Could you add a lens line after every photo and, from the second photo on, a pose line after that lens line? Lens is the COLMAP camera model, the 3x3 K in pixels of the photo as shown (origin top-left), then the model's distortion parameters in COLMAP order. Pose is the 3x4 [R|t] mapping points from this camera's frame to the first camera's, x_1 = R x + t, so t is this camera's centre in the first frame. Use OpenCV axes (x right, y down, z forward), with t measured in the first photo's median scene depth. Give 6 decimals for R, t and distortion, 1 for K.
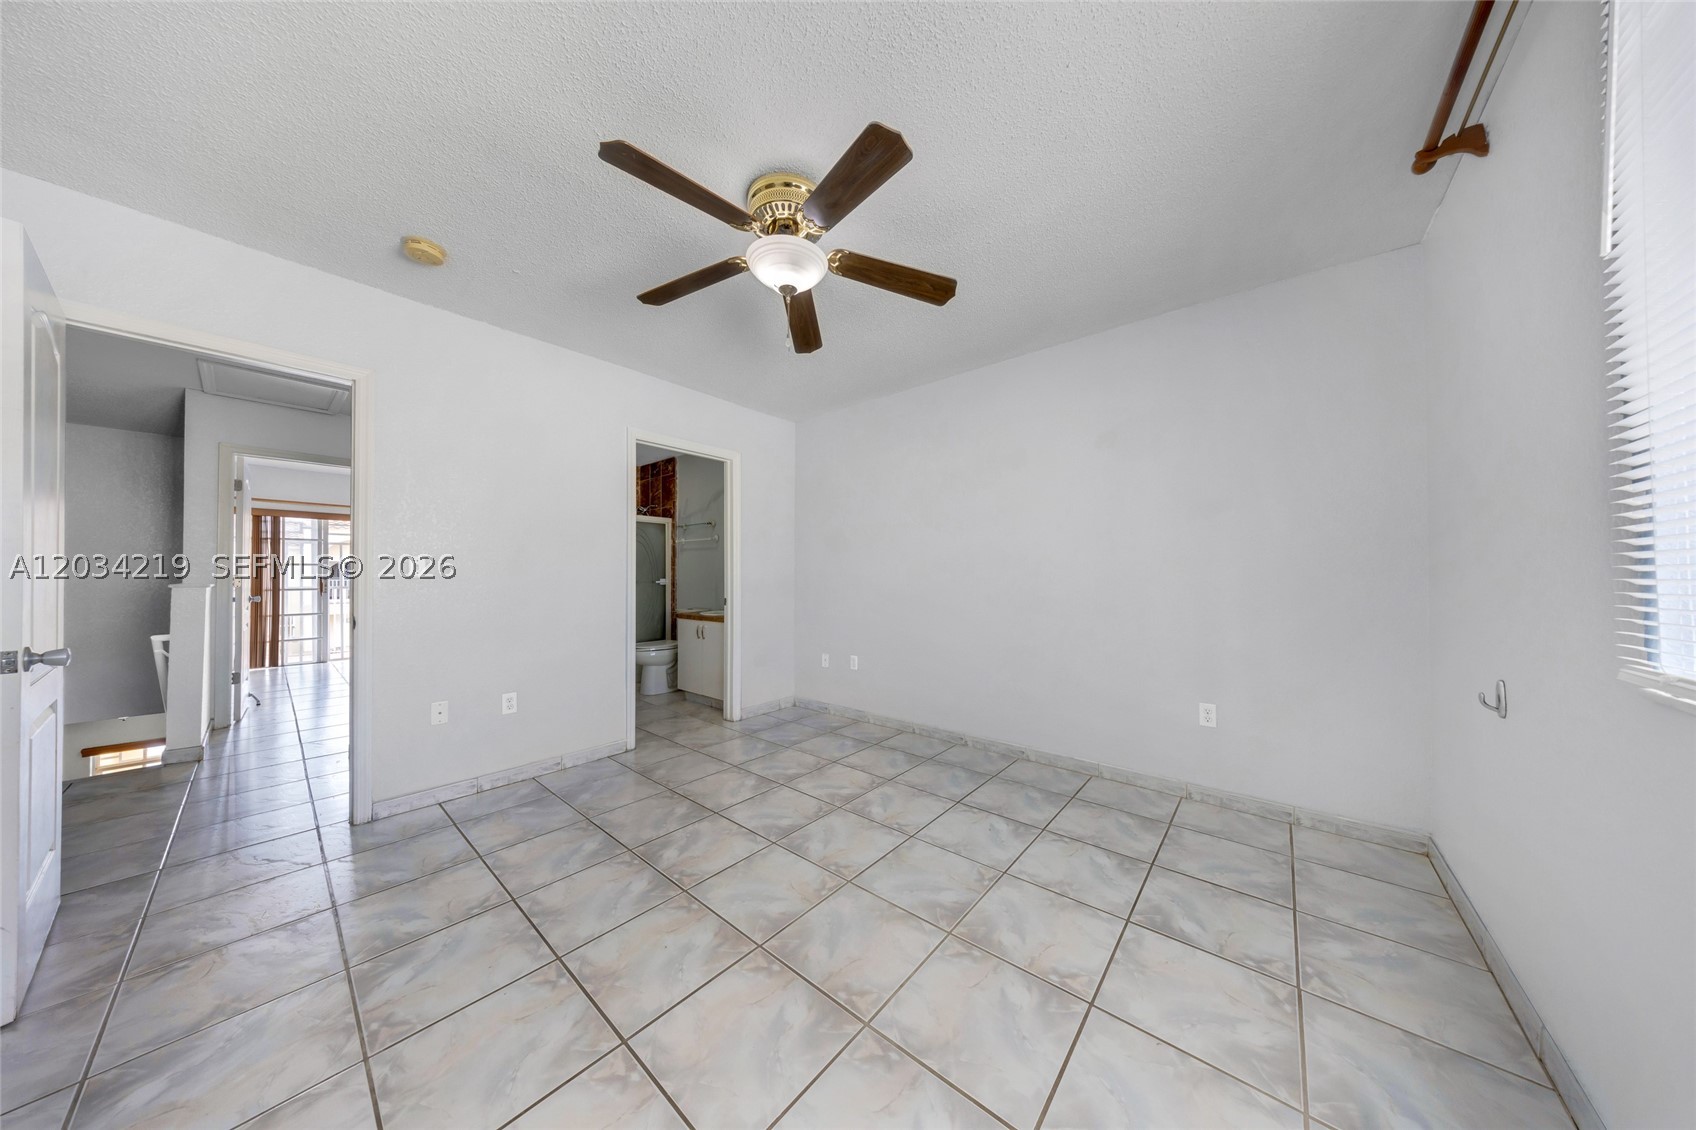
lens RADIAL K [[502.3, 0, 848.0], [0, 502.3, 565.0], [0, 0, 1]] dist [-0.007158, -0.000020]
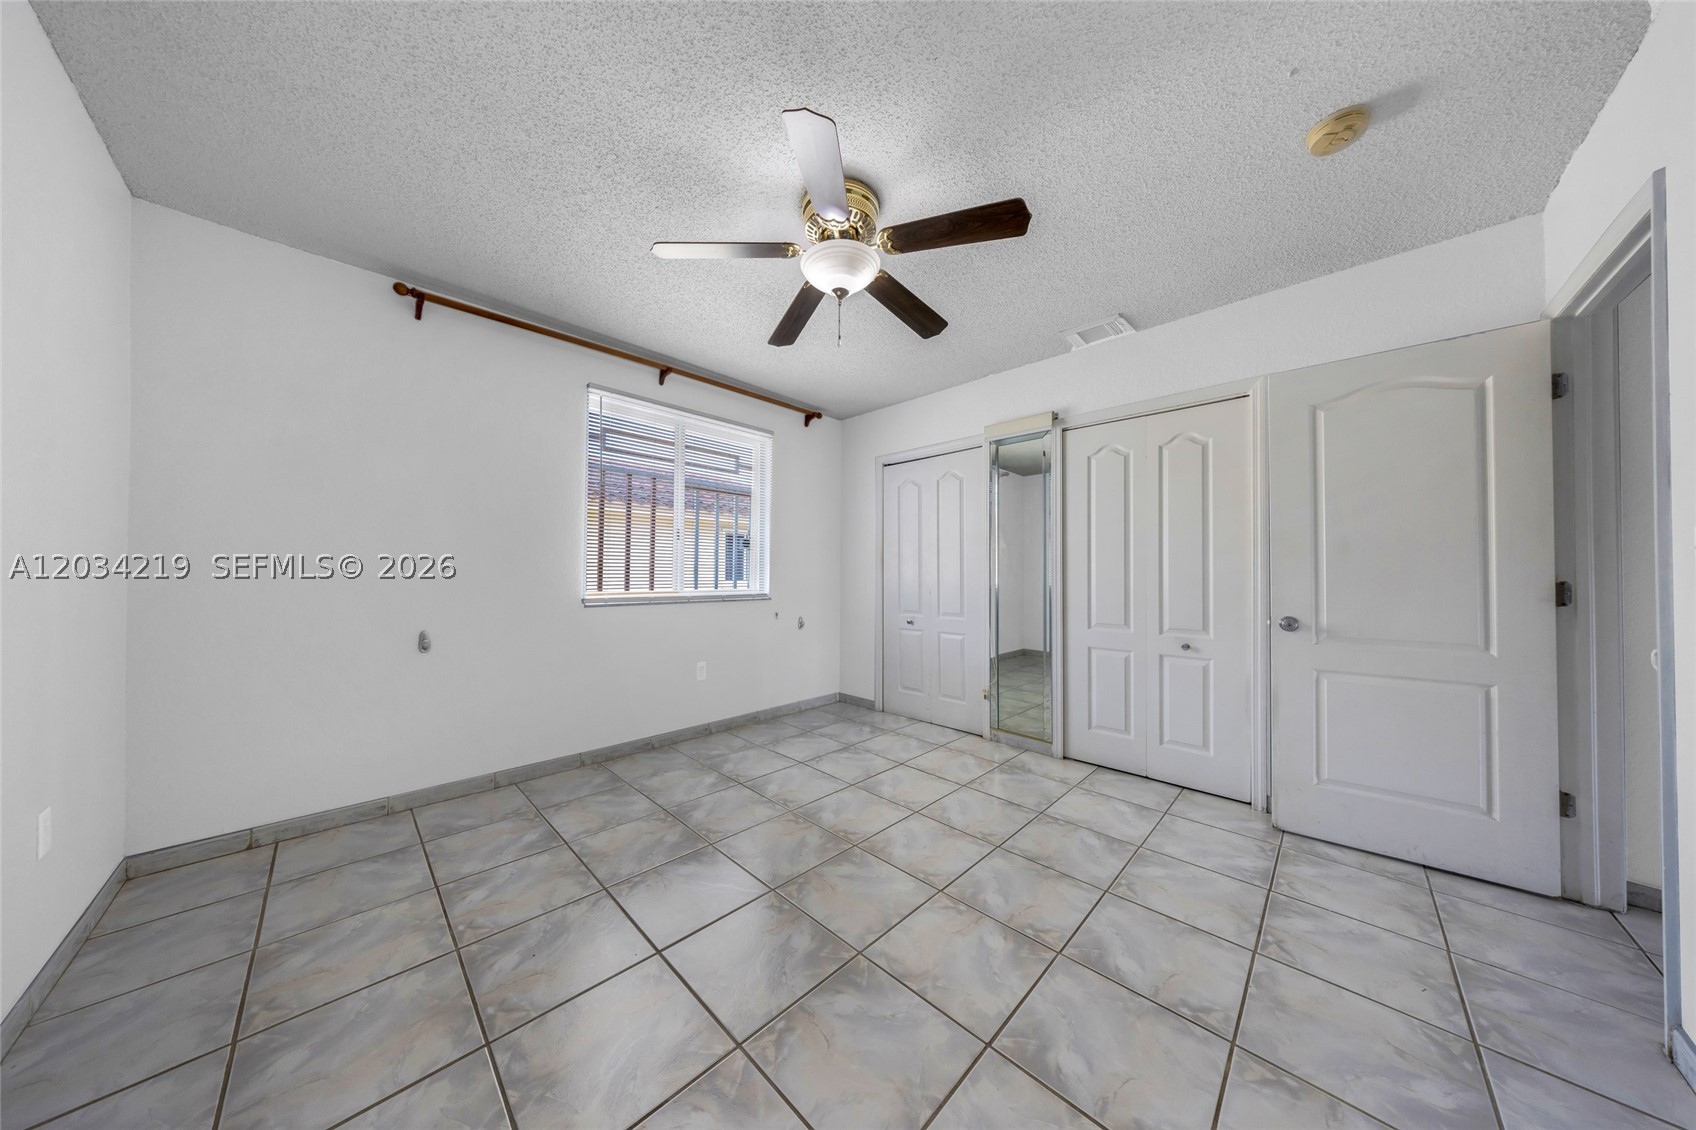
lens RADIAL K [[499.1, 0, 834.9], [0, 499.1, 562.2], [0, 0, 1]] dist [0.000204, -0.000080]
pose [[-0.996055, 0.002164, 0.088716, -0.150102], [-0.001336, 0.999224, -0.039374, 0.033378], [-0.088733, -0.039338, -0.995278, 1.457423]]
